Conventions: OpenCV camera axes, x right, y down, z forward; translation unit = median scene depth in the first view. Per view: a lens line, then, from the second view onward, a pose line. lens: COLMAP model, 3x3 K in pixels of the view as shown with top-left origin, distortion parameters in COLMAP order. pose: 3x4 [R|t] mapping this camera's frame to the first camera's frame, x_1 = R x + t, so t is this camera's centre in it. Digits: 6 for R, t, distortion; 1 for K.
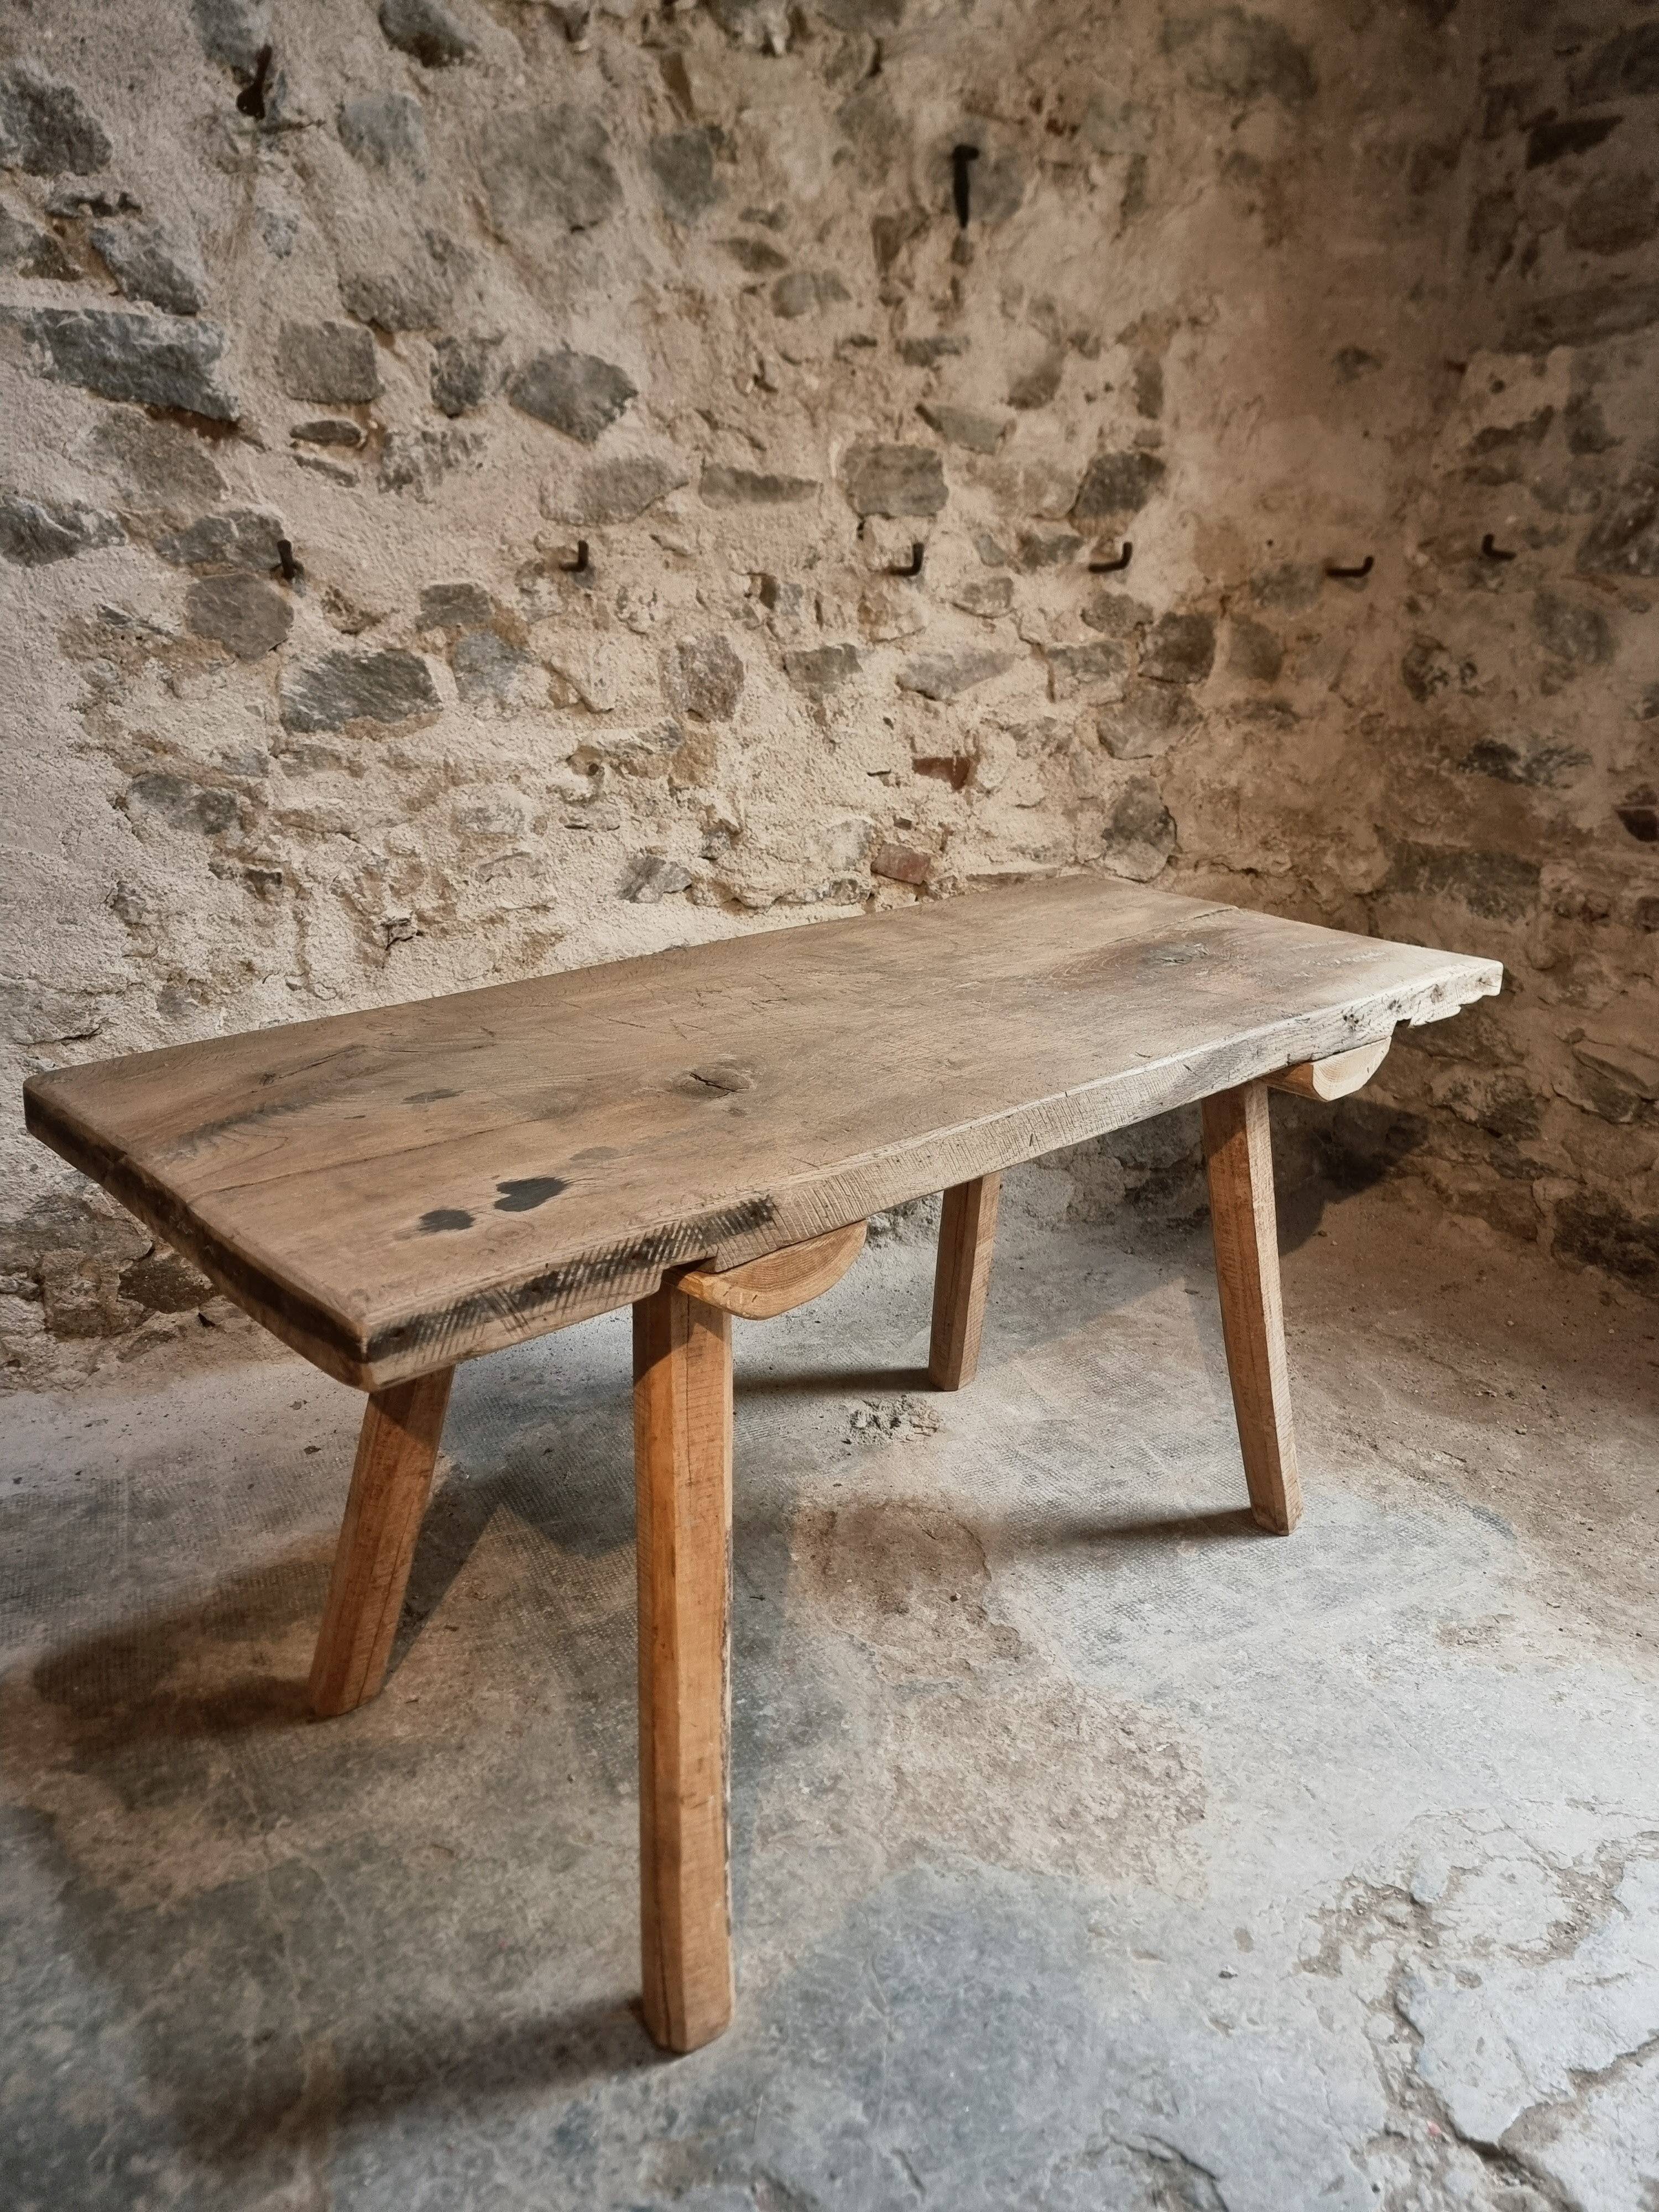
lens RADIAL K [[1527.6, 0, 822.0], [0, 1527.6, 1115.6], [0, 0, 1]] dist [0.065884, -0.065380]
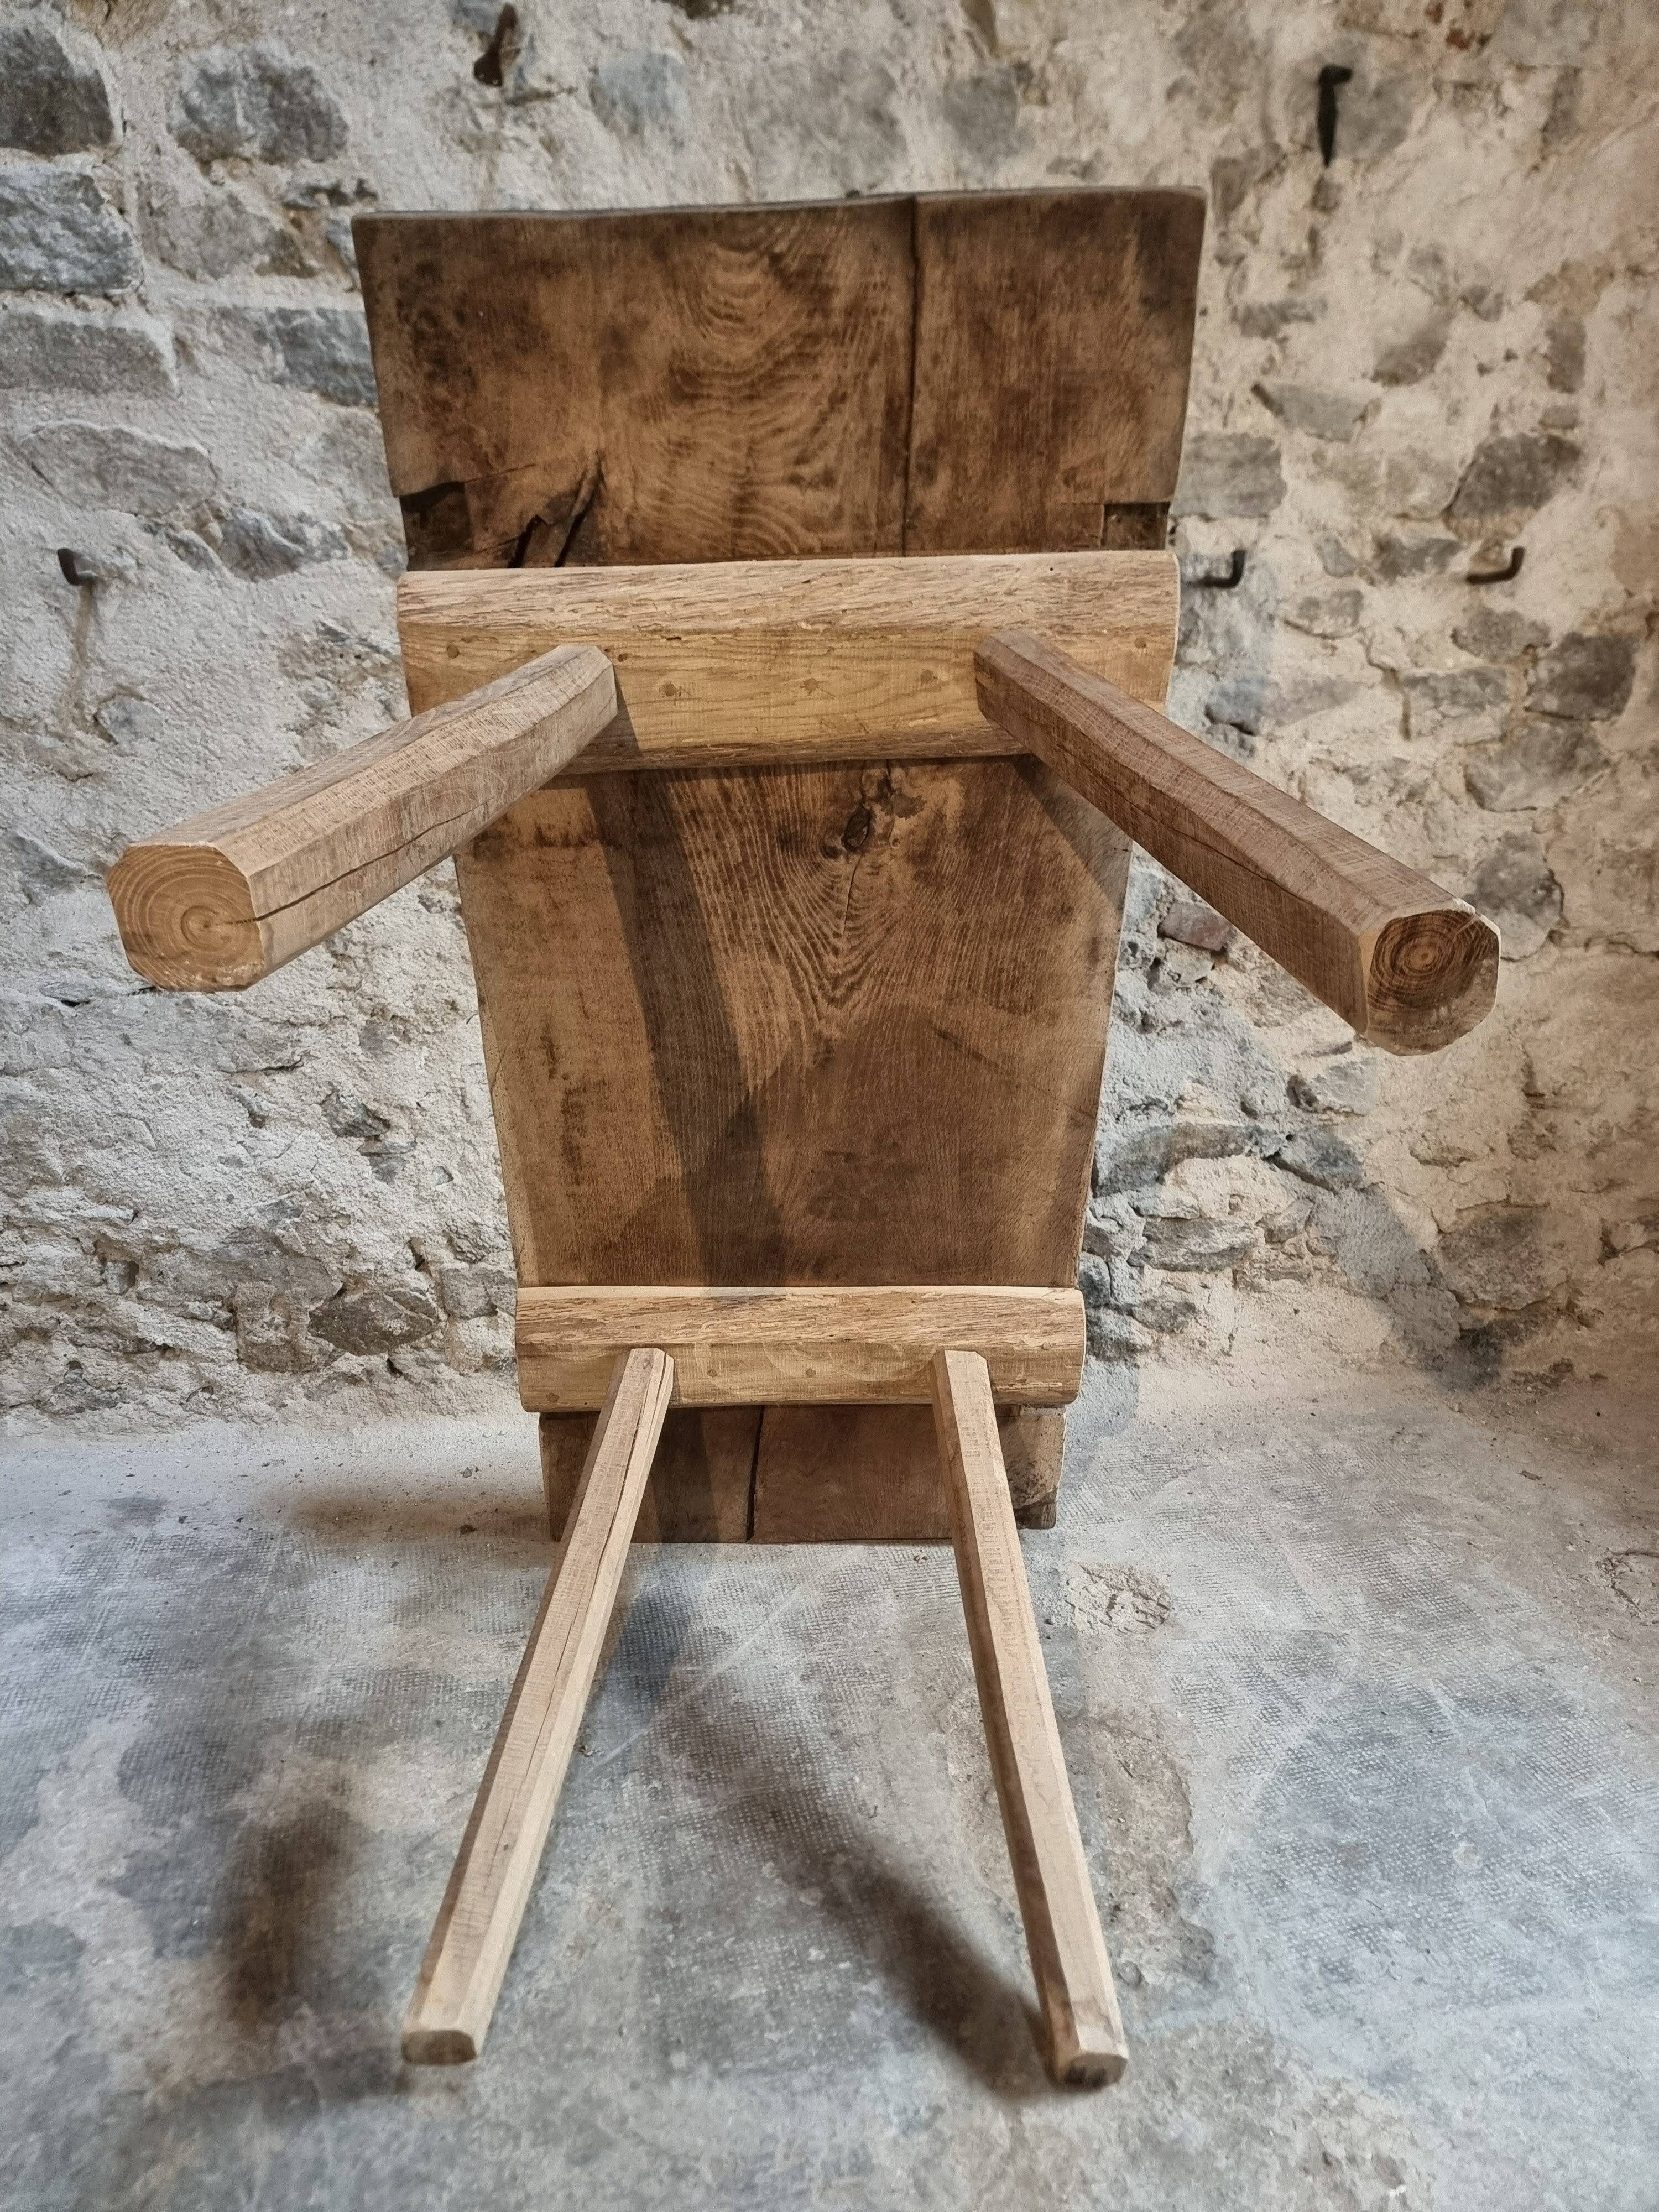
lens RADIAL K [[1525.3, 0, 800.3], [0, 1525.3, 1104.4], [0, 0, 1]] dist [0.062490, -0.061745]
pose [[0.965029, 0.086824, -0.247348, 0.068885], [-0.088312, 0.996080, 0.005095, -0.060595], [0.246821, 0.016927, 0.968913, 0.150324]]
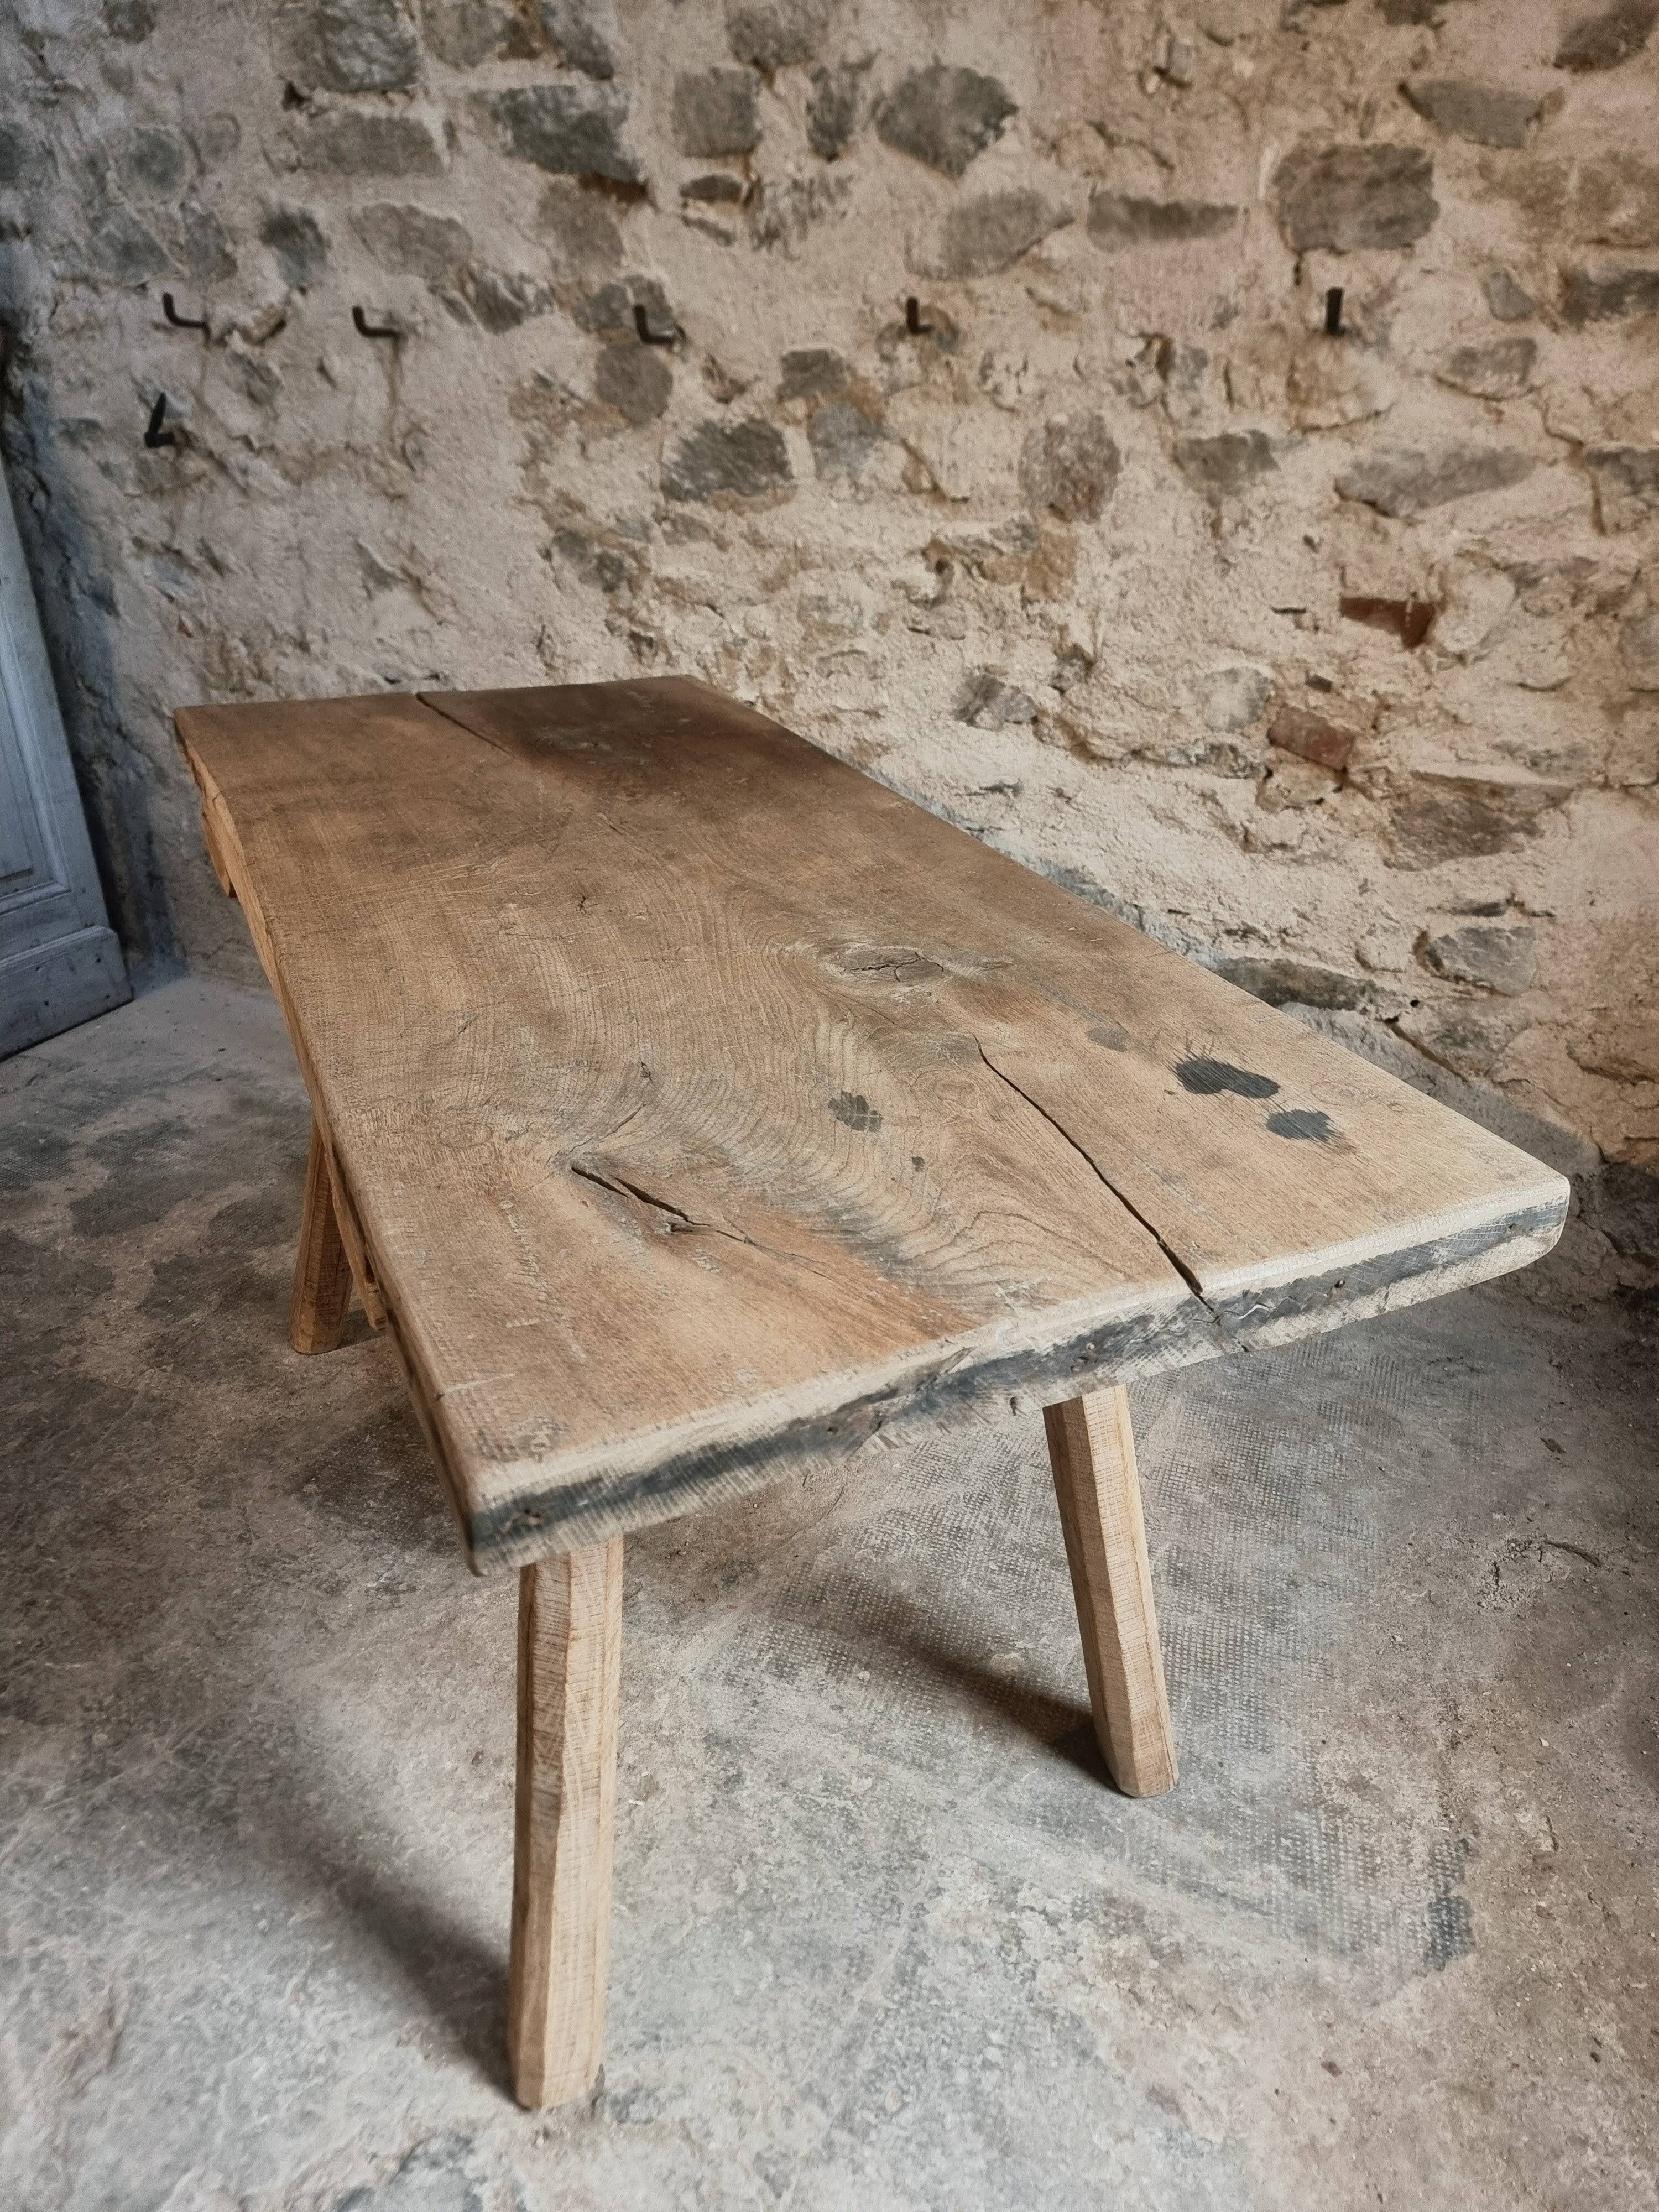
lens RADIAL K [[1538.9, 0, 814.1], [0, 1538.9, 1107.4], [0, 0, 1]] dist [0.049595, -0.044687]
pose [[0.639927, 0.335765, -0.691198, 0.566232], [-0.258214, 0.941142, 0.218121, -0.112953], [0.723753, 0.038896, 0.688962, 0.355271]]
